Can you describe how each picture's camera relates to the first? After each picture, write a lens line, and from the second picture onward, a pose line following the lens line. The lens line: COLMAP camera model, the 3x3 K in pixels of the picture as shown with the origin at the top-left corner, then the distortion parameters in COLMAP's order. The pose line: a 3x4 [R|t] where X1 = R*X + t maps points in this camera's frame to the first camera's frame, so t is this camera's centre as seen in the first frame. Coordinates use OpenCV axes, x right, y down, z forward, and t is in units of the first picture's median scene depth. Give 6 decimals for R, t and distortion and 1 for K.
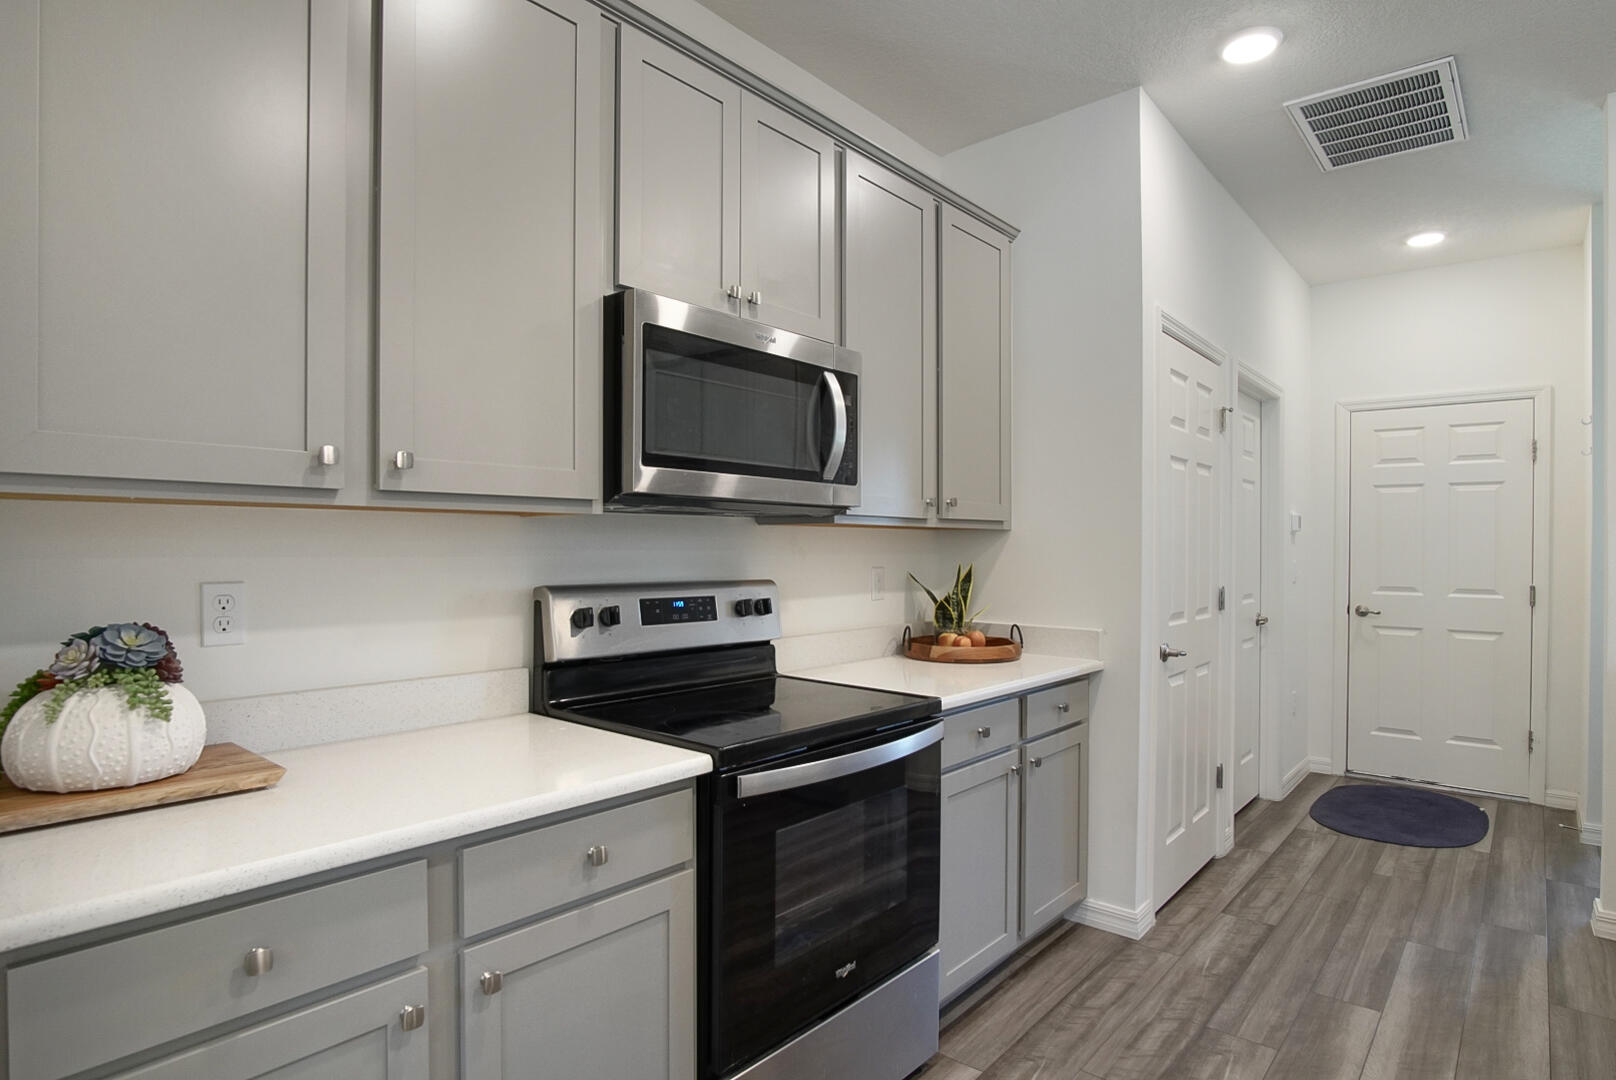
lens RADIAL K [[876.6, 0, 804.8], [0, 876.6, 532.2], [0, 0, 1]] dist [-0.031441, 0.006767]
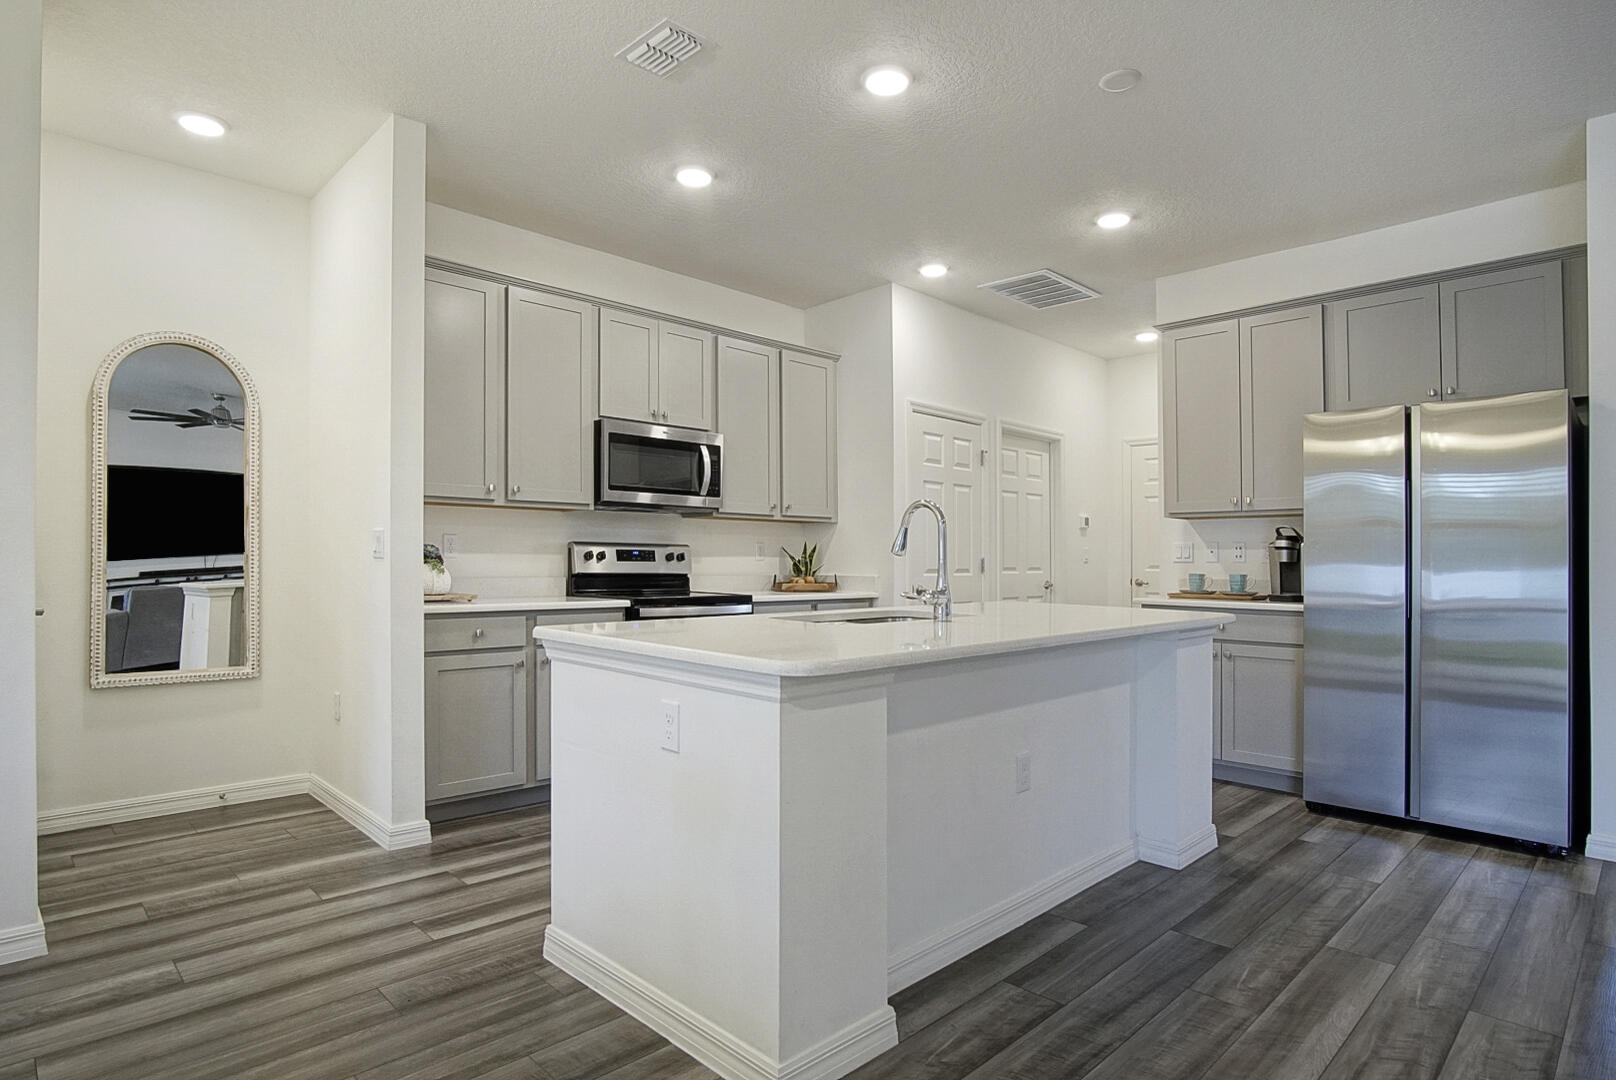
lens RADIAL K [[876.6, 0, 803.8], [0, 876.6, 539.8], [0, 0, 1]] dist [-0.031441, 0.006767]
pose [[0.996137, -0.001594, -0.087798, 0.468429], [0.000766, 0.999955, -0.009463, 0.071113], [0.087809, 0.009359, 0.996093, -1.141201]]
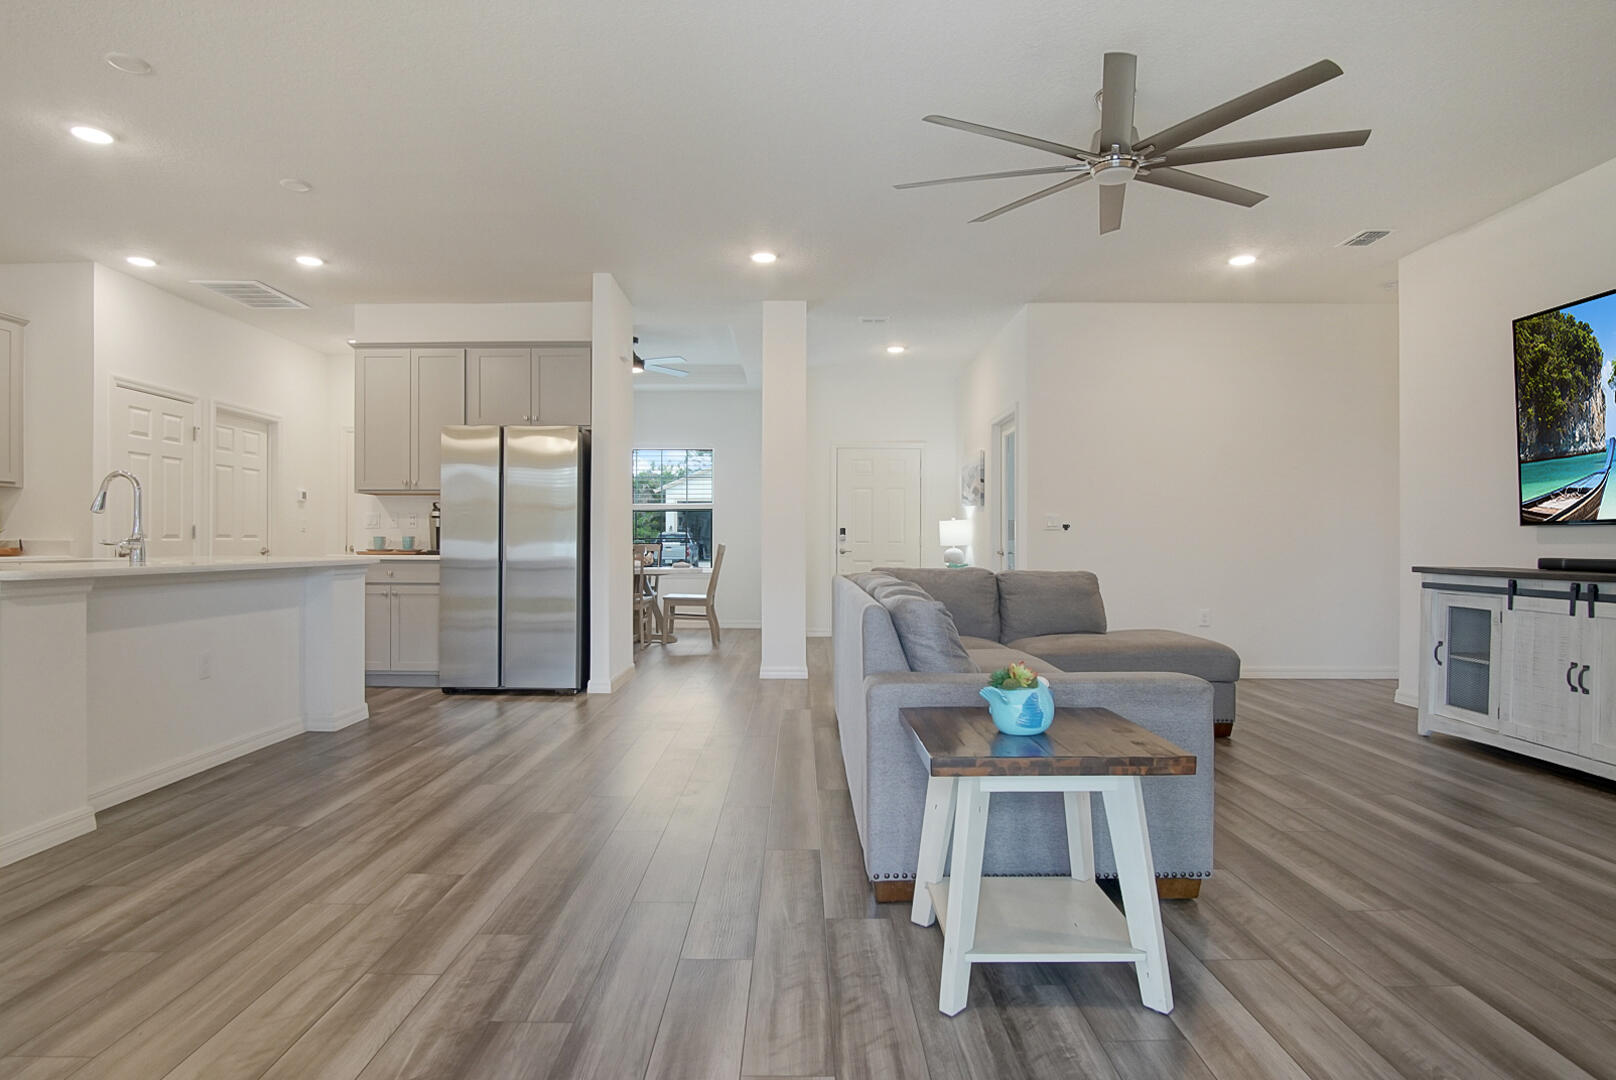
lens RADIAL K [[876.6, 0, 791.6], [0, 876.6, 536.5], [0, 0, 1]] dist [-0.031441, 0.006767]
pose [[0.768019, 0.001043, 0.640426, 0.459662], [-0.007394, 0.999946, 0.007240, 0.105923], [-0.640385, -0.010296, 0.767985, -1.963252]]
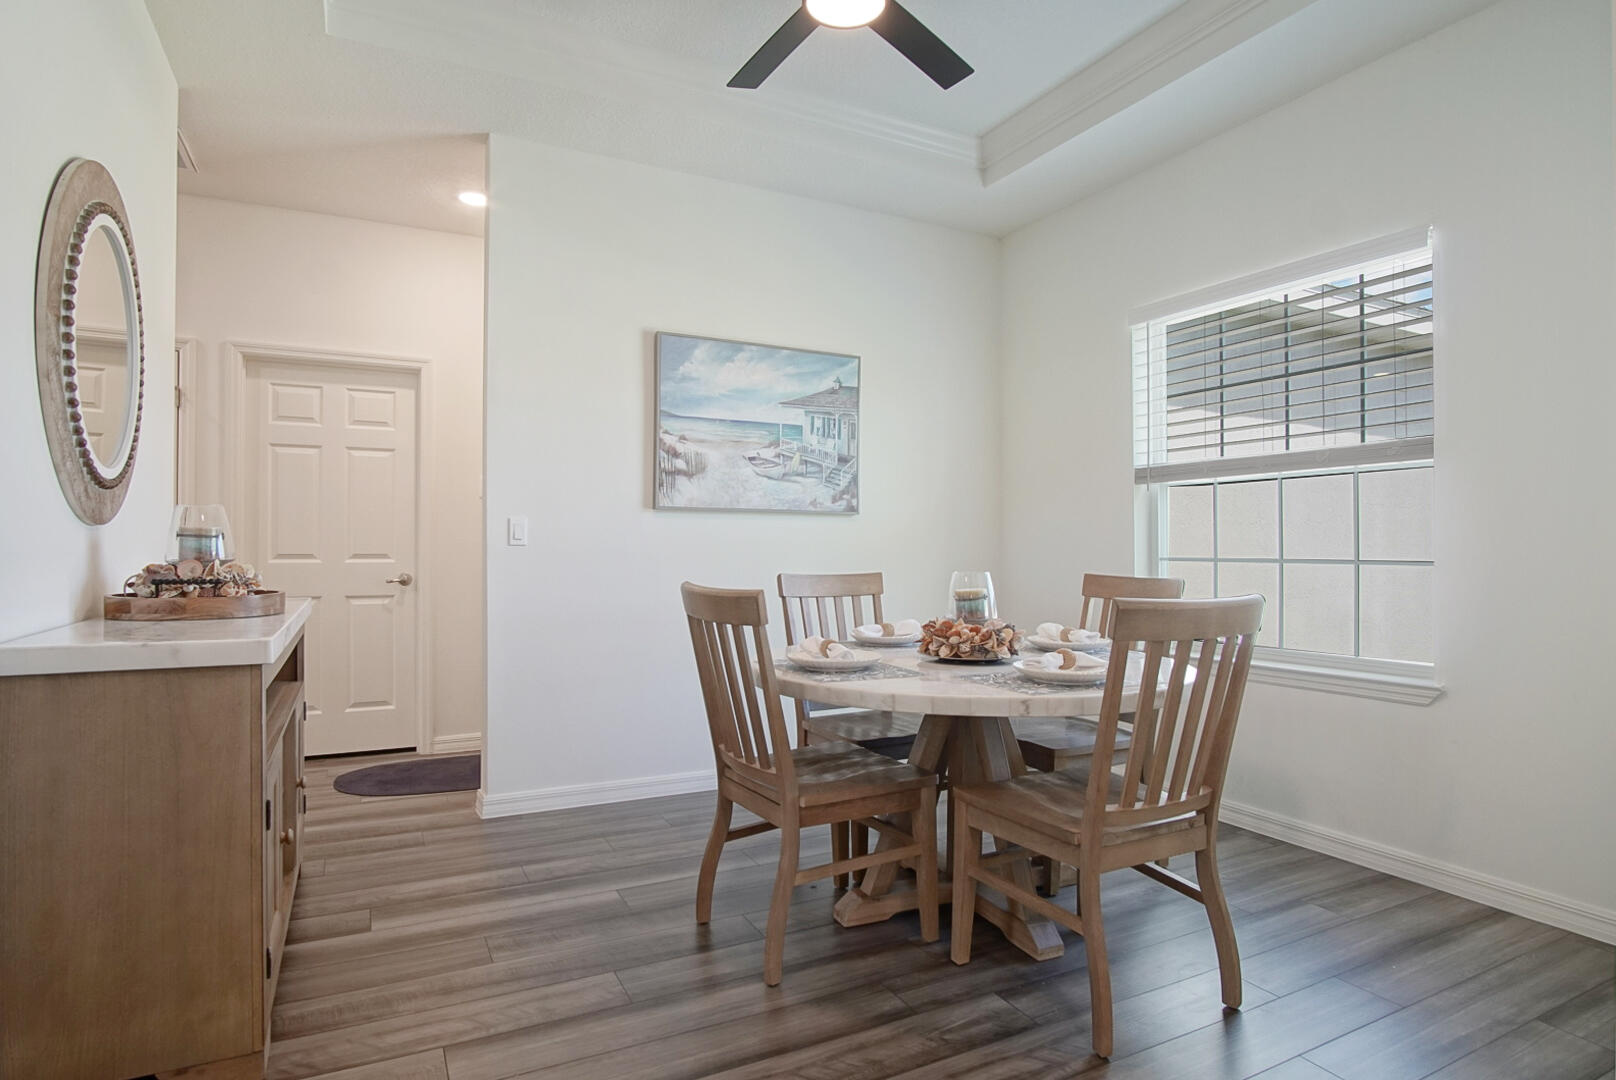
lens RADIAL K [[876.6, 0, 807.2], [0, 876.6, 533.8], [0, 0, 1]] dist [-0.031441, 0.006767]
pose [[0.923901, 0.012464, -0.382429, 2.772090], [-0.006082, 0.999821, 0.017892, 0.045465], [0.382584, -0.014205, 0.923812, 0.399183]]
